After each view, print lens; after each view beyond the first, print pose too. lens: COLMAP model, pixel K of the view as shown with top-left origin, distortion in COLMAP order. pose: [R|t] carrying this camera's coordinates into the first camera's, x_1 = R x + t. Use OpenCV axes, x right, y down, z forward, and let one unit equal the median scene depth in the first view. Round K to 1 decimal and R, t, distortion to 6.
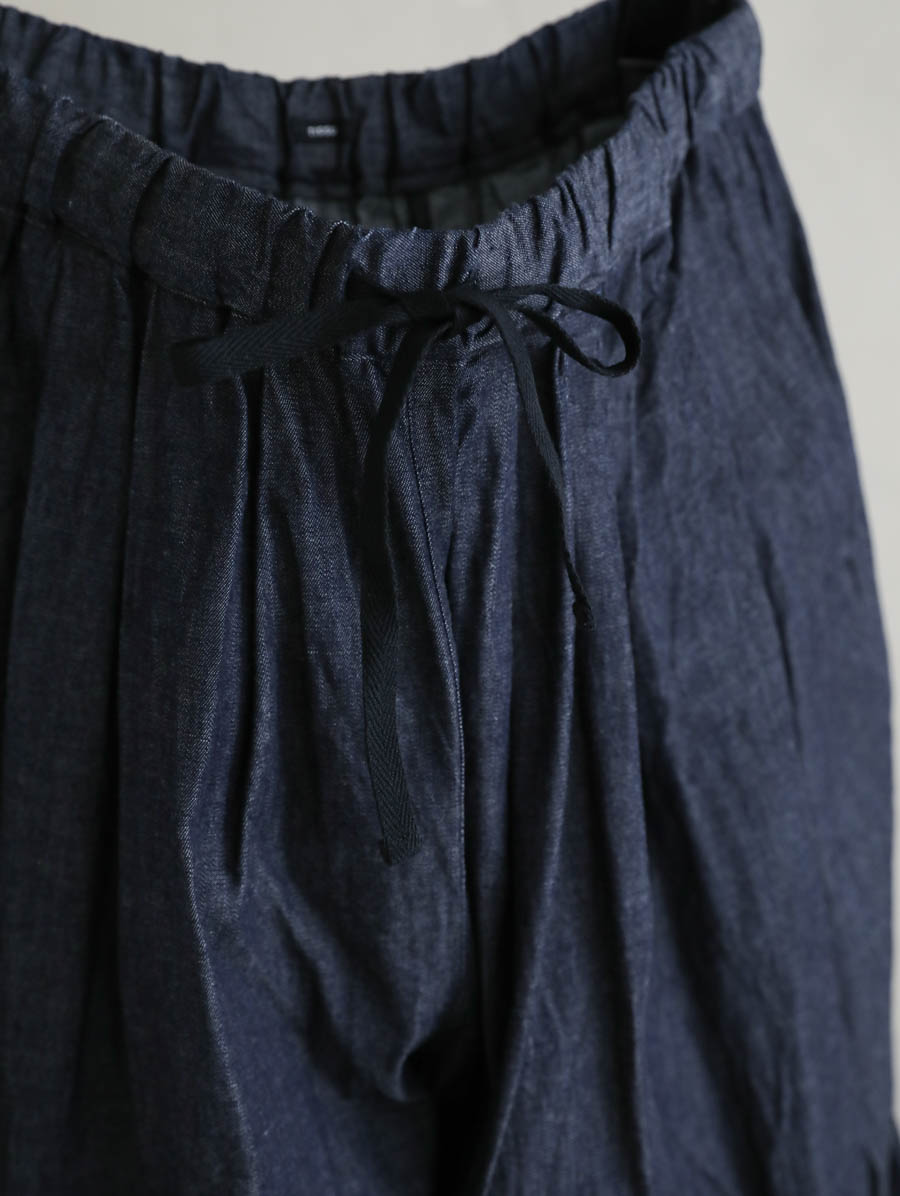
lens RADIAL K [[1667.1, 0, 457.8], [0, 1667.1, 635.9], [0, 0, 1]] dist [0.019982, 0.000000]
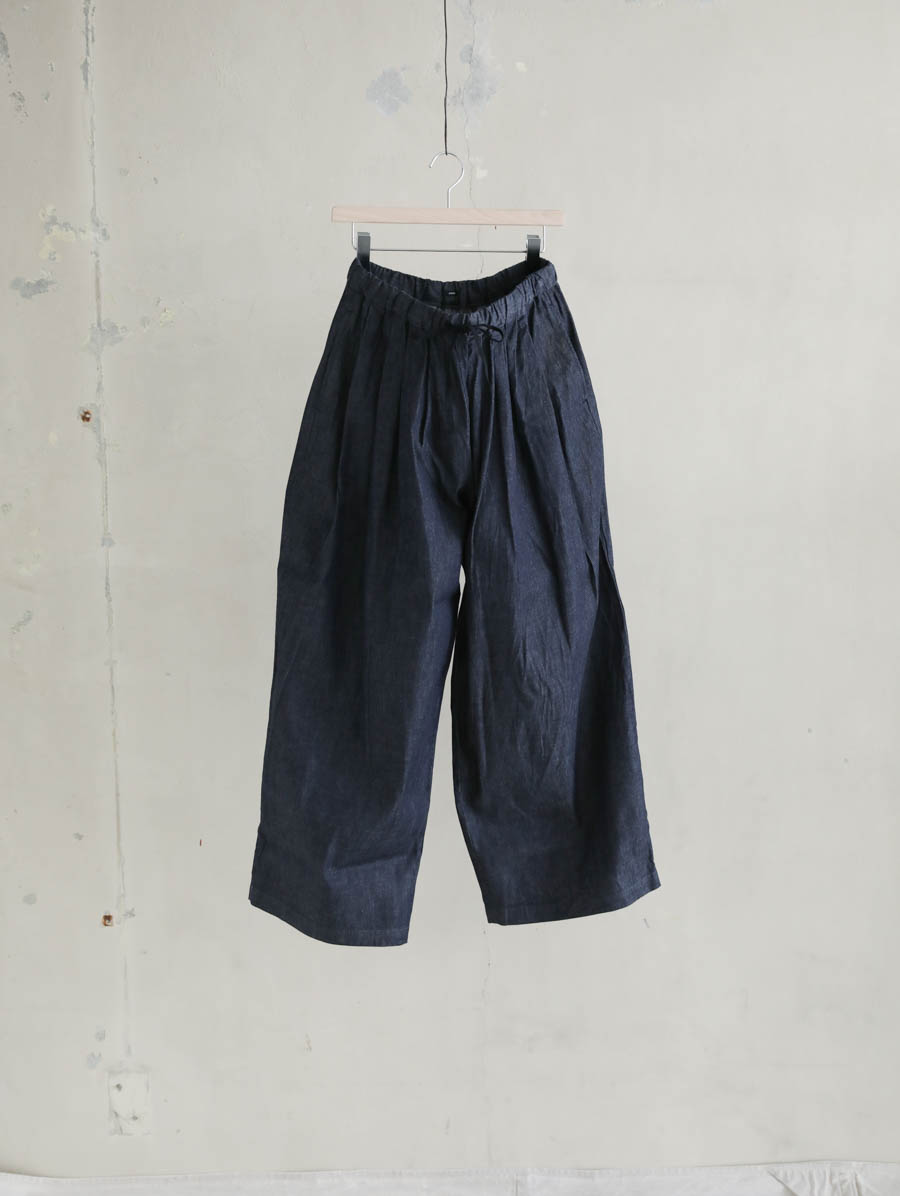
lens RADIAL K [[1667.1, 0, 445.4], [0, 1667.1, 594.3], [0, 0, 1]] dist [0.019982, 0.000000]
pose [[0.983776, 0.029686, -0.176931, 0.717731], [-0.045217, 0.995405, -0.084405, 0.876133], [0.173612, 0.091036, 0.980597, -3.304898]]
